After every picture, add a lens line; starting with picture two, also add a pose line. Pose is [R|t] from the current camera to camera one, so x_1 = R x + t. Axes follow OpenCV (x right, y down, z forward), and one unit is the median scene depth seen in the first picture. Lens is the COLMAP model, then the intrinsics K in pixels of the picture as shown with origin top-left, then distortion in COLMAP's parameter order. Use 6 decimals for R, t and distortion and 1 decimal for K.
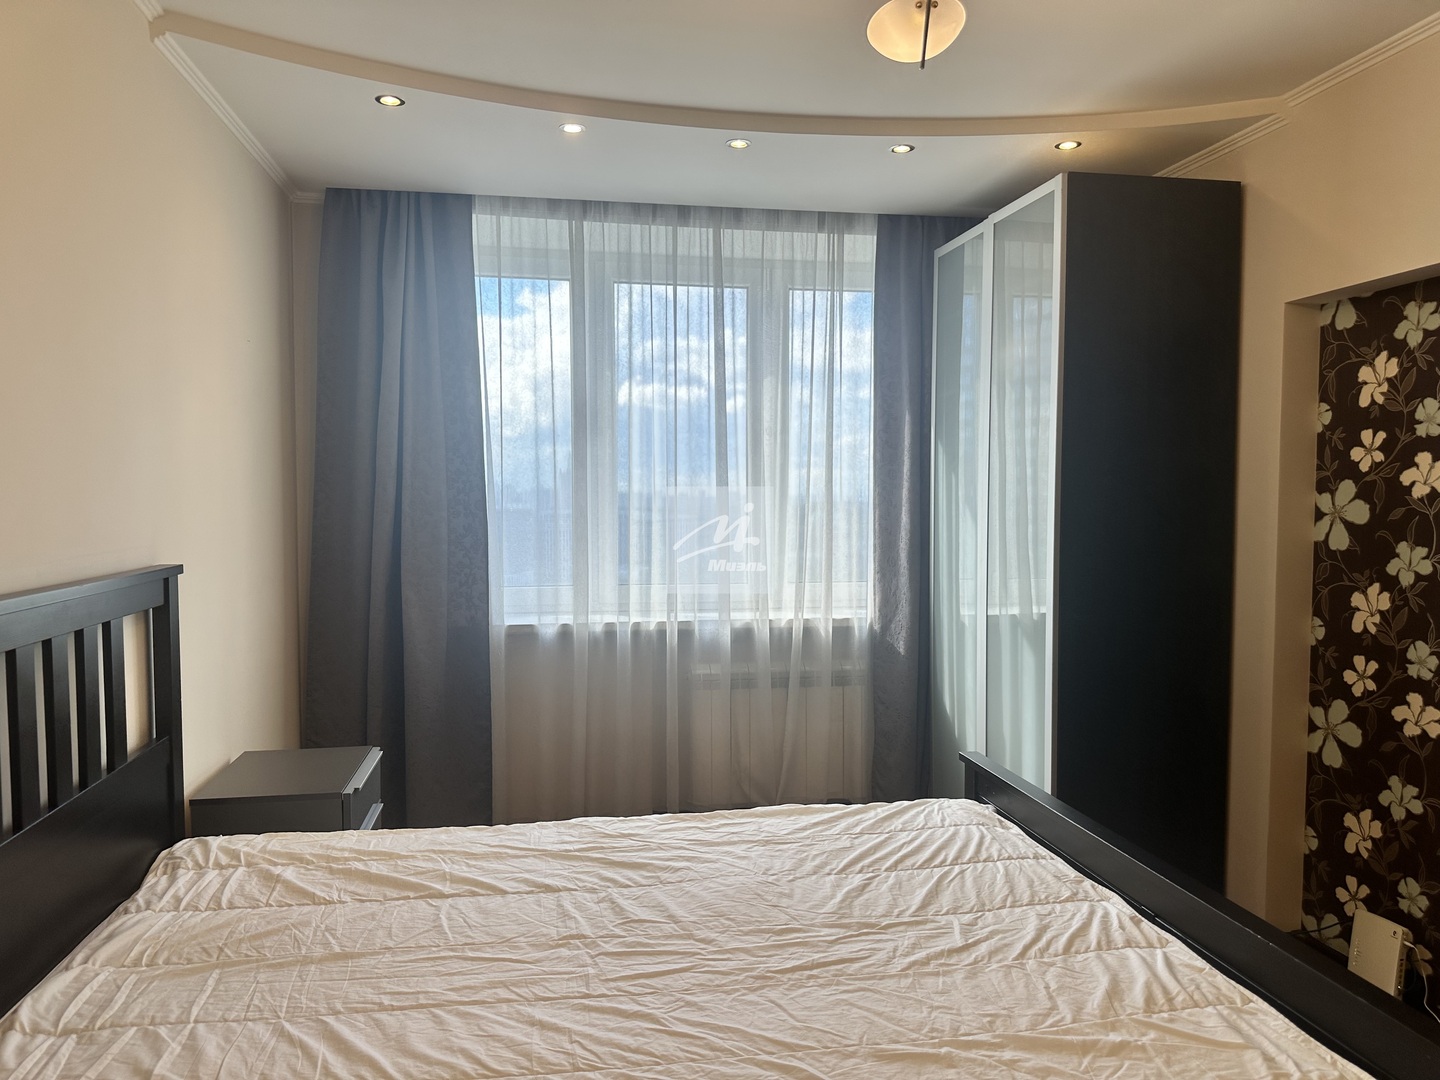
lens RADIAL K [[1031.8, 0, 724.0], [0, 1031.8, 545.5], [0, 0, 1]] dist [0.155343, -0.197873]
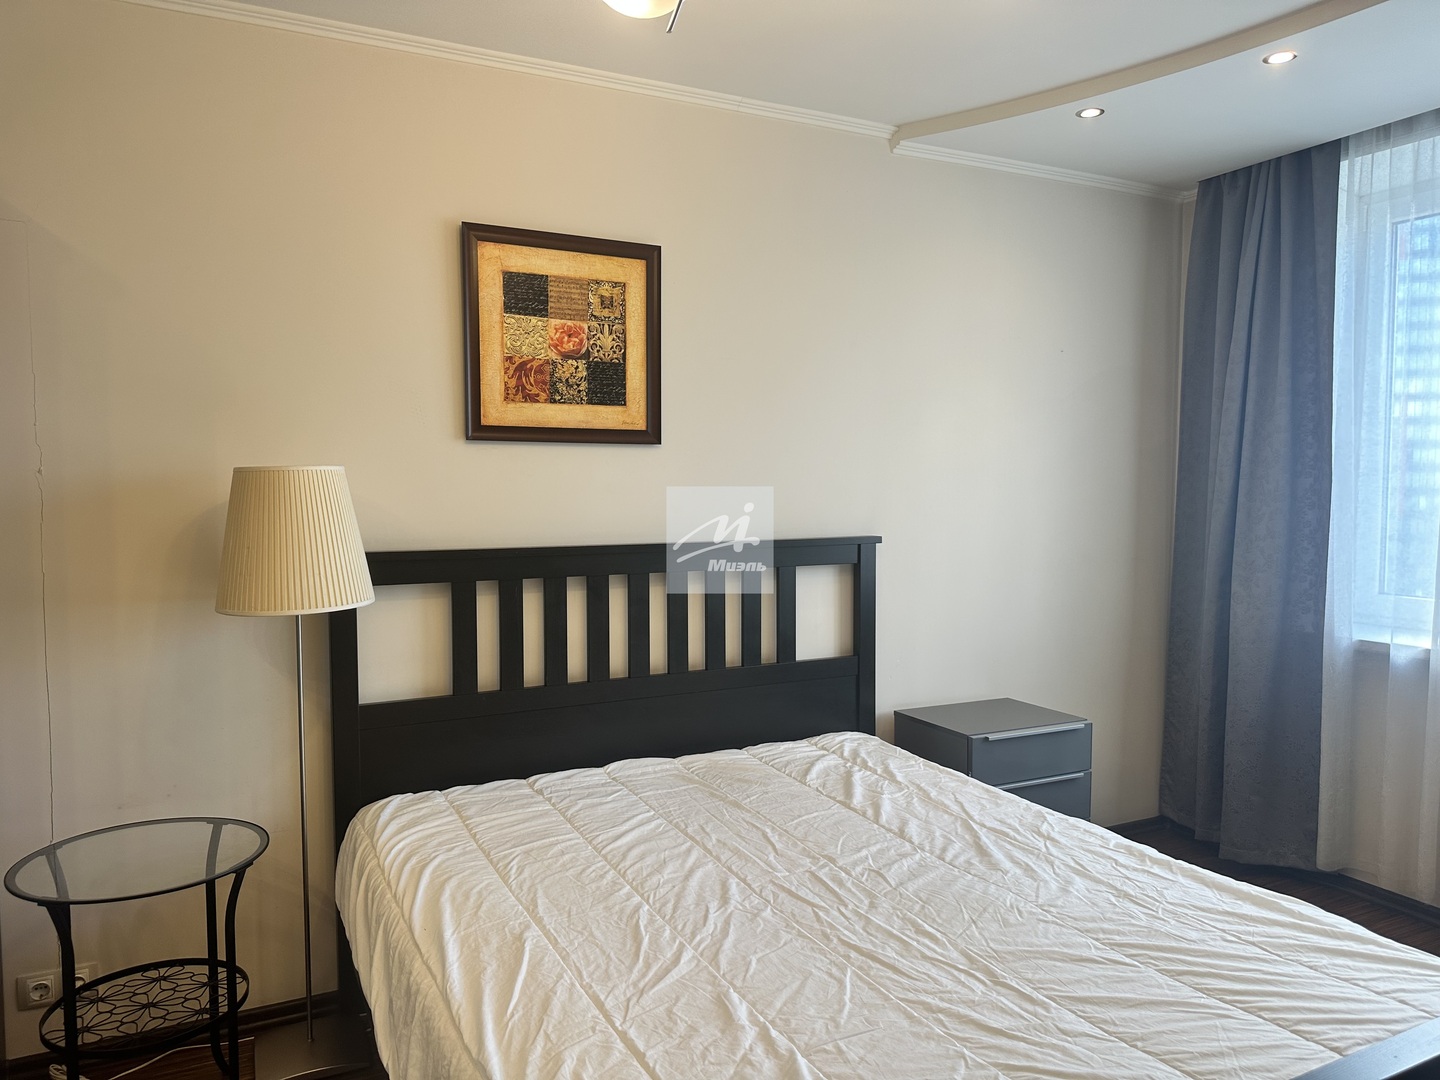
lens RADIAL K [[1031.8, 0, 724.0], [0, 1031.8, 545.5], [0, 0, 1]] dist [0.155343, -0.197873]
pose [[0.290106, 0.056893, -0.955302, 0.782132], [-0.046405, 0.997893, 0.045337, -0.023806], [0.955869, 0.031178, 0.292135, 0.446638]]
